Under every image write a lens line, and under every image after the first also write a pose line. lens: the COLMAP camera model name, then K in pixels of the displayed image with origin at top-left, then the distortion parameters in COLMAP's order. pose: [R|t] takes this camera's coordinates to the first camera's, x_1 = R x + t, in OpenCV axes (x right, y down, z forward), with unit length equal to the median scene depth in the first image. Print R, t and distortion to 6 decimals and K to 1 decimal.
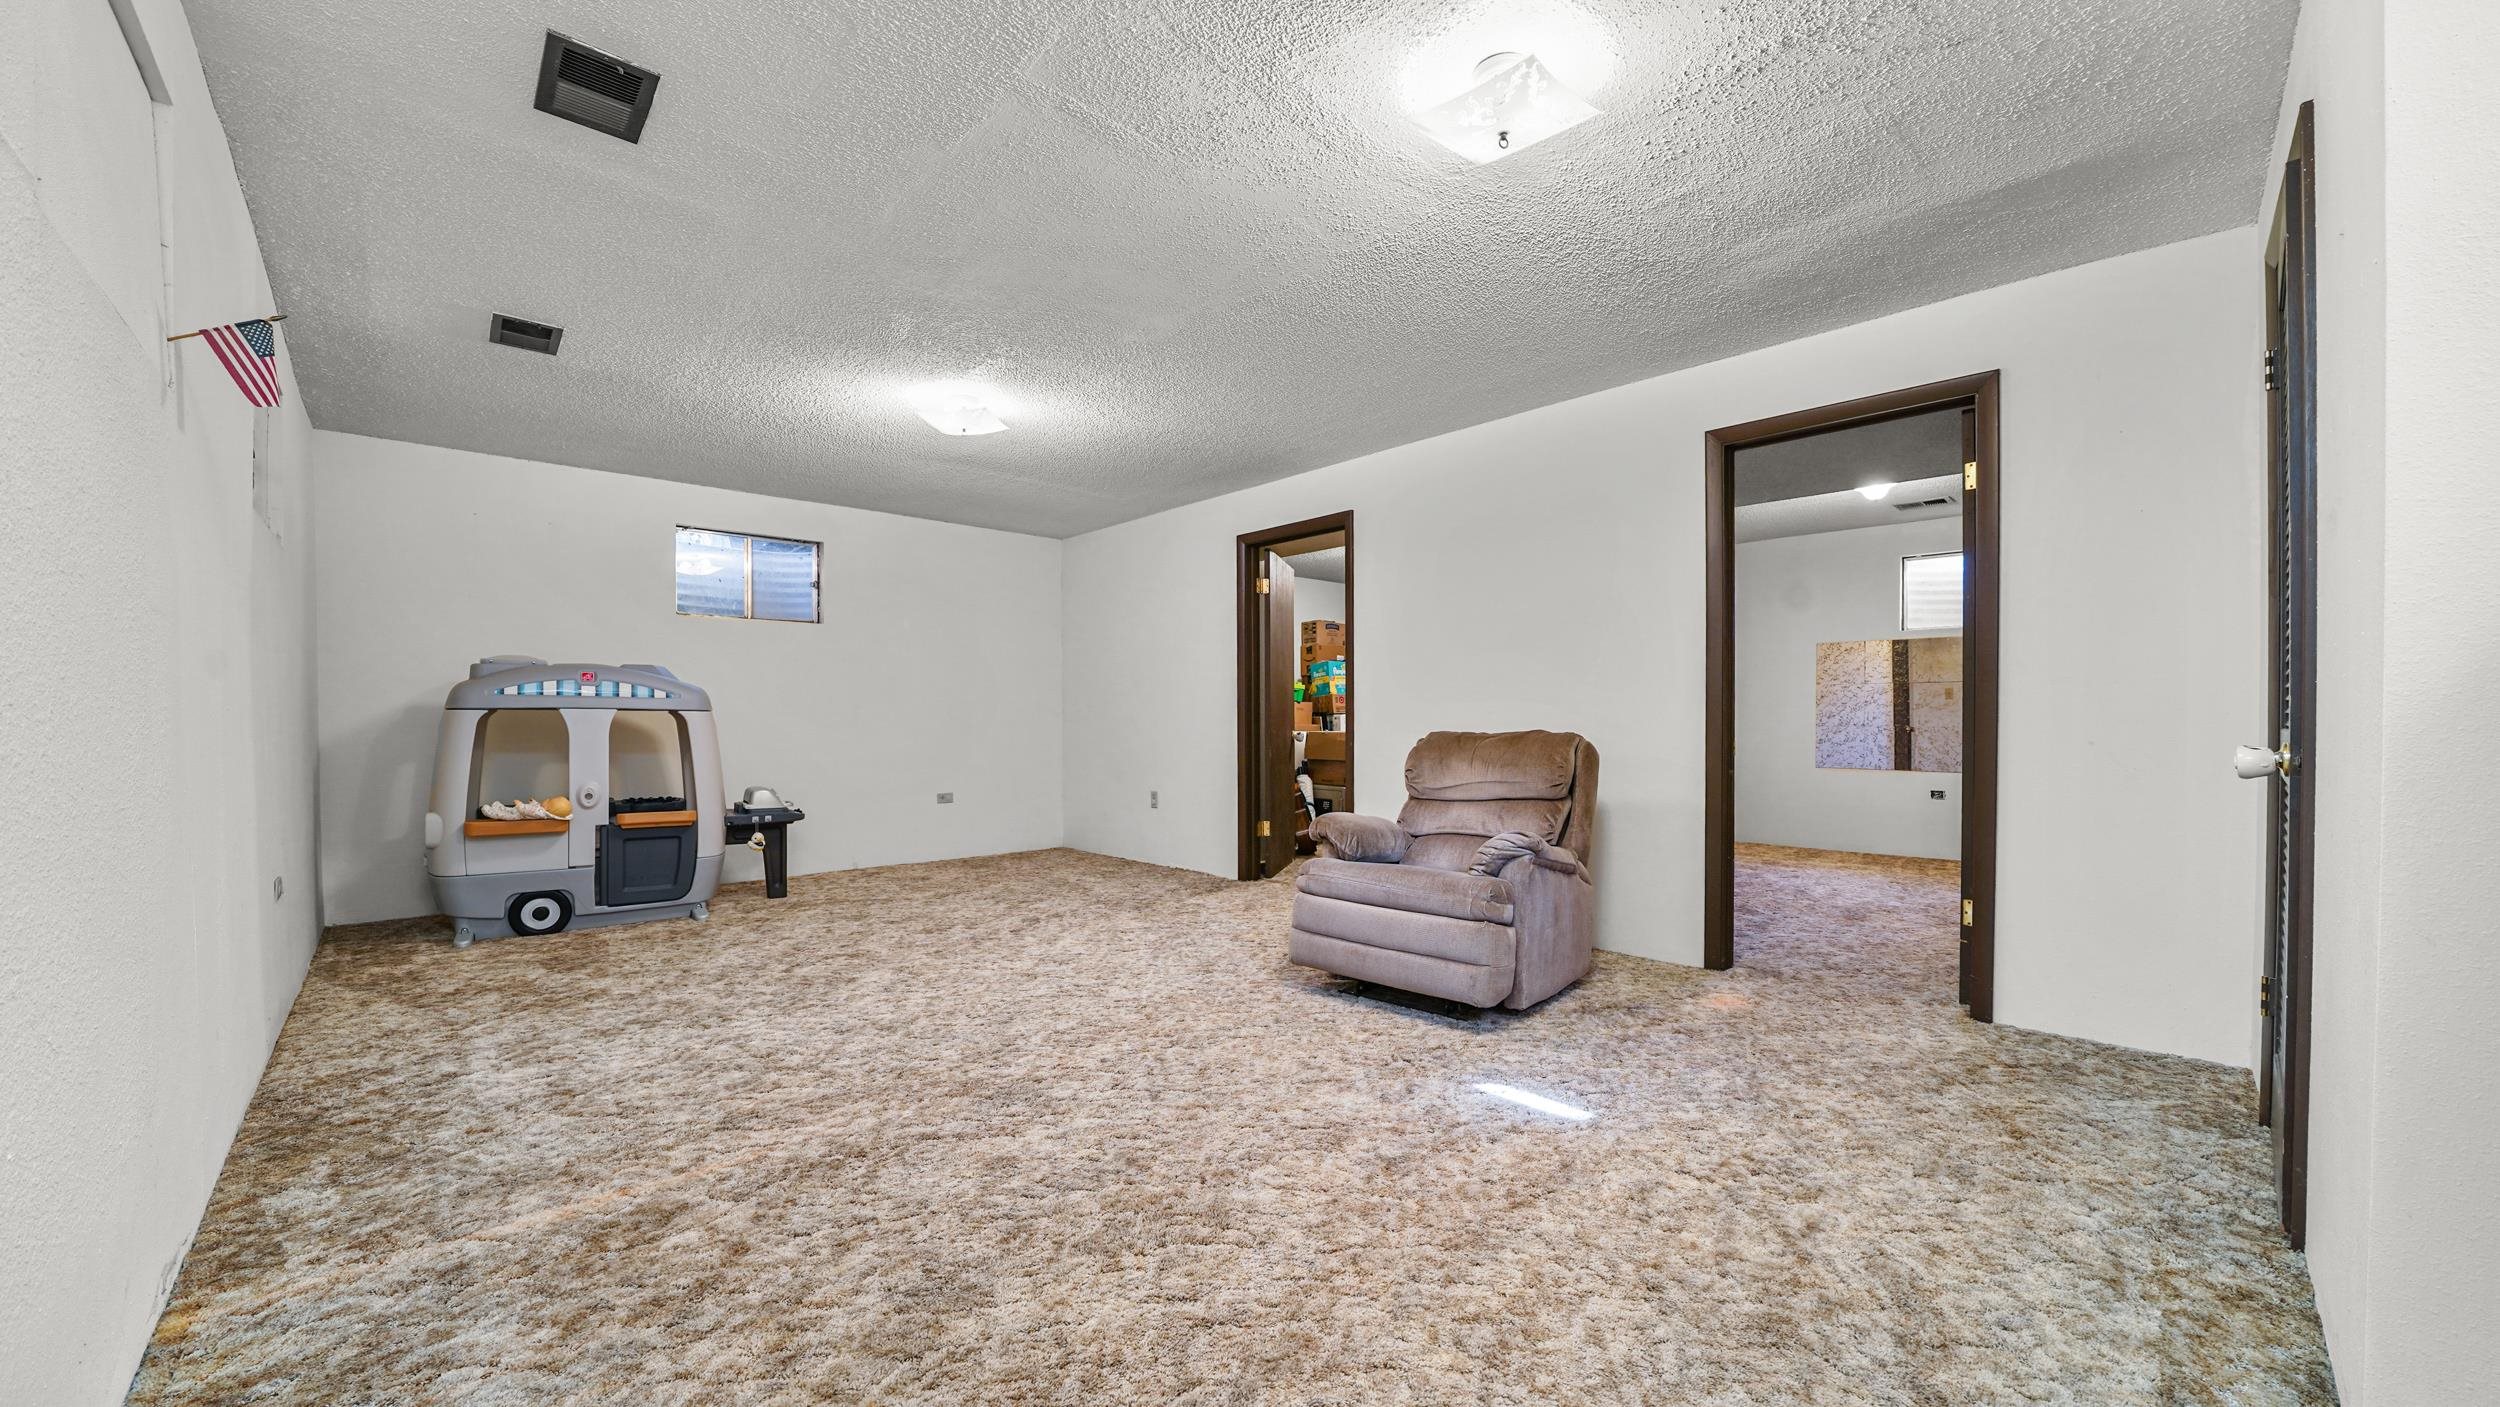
lens RADIAL K [[890.8, 0, 1253.0], [0, 890.8, 718.4], [0, 0, 1]] dist [-0.027647, 0.002075]
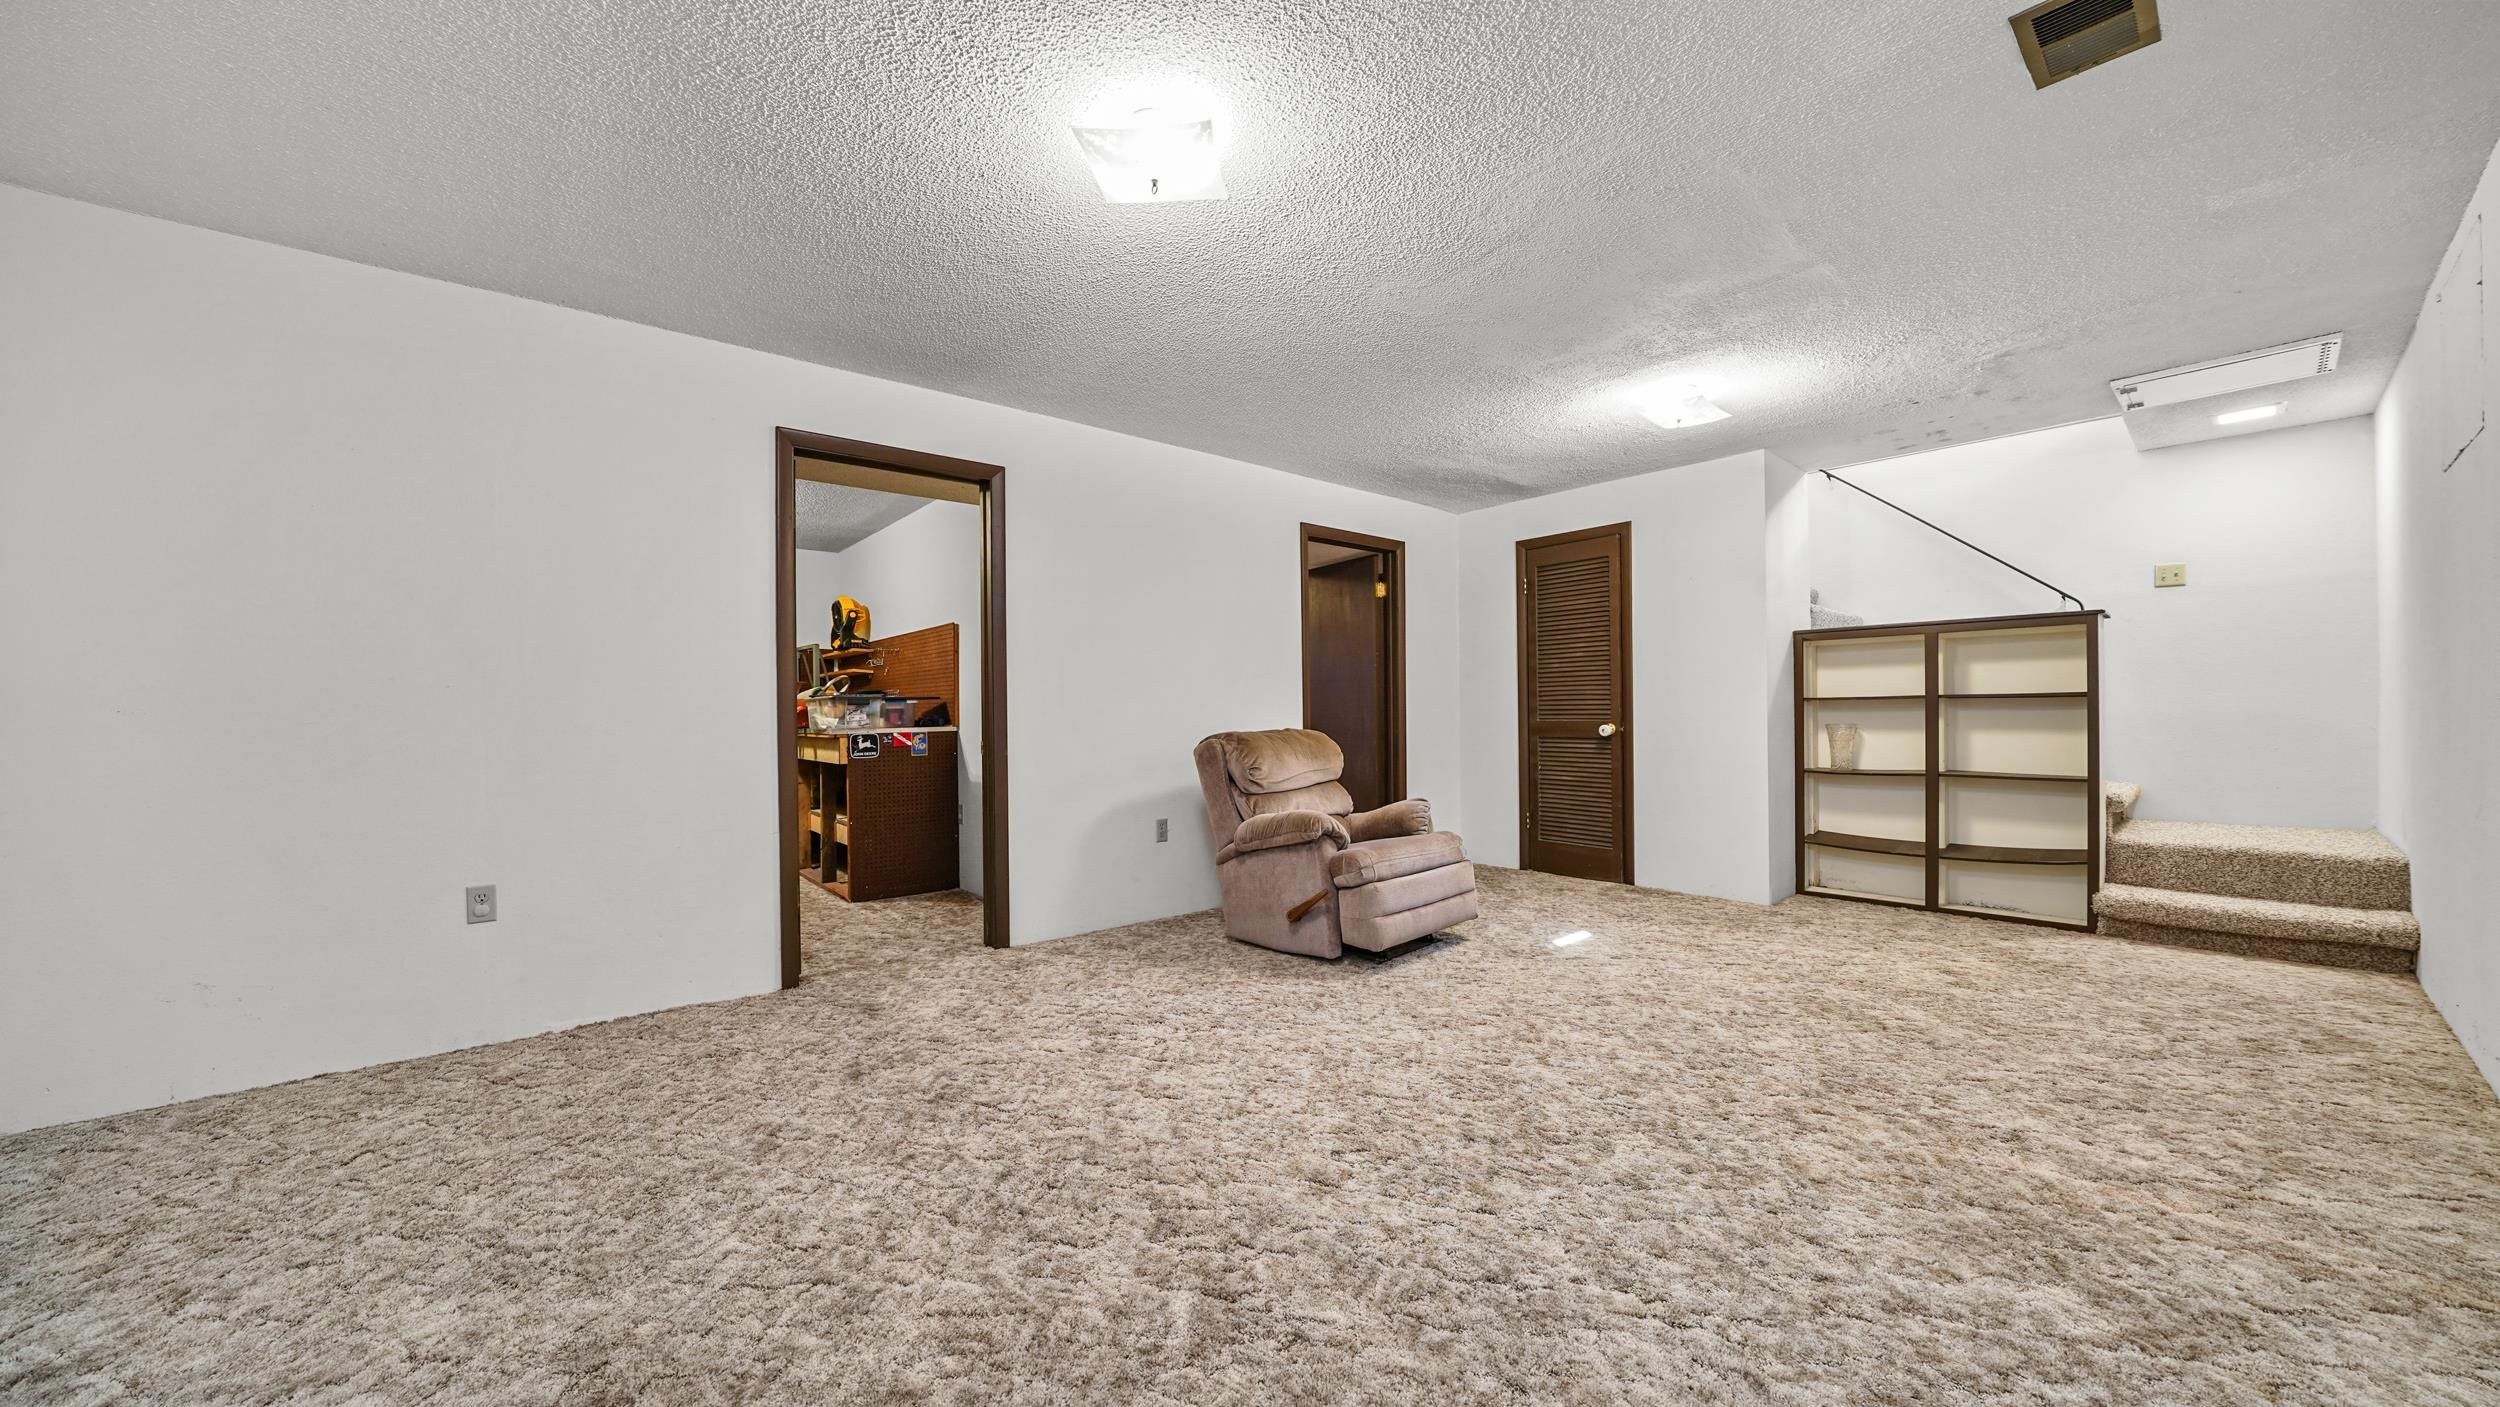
lens RADIAL K [[890.8, 0, 1253.0], [0, 890.8, 718.4], [0, 0, 1]] dist [-0.027647, 0.002075]
pose [[0.045851, 0.007480, 0.998920, -0.783449], [0.010373, 0.999914, -0.007964, 0.005154], [-0.998894, 0.010727, 0.045770, 0.843117]]
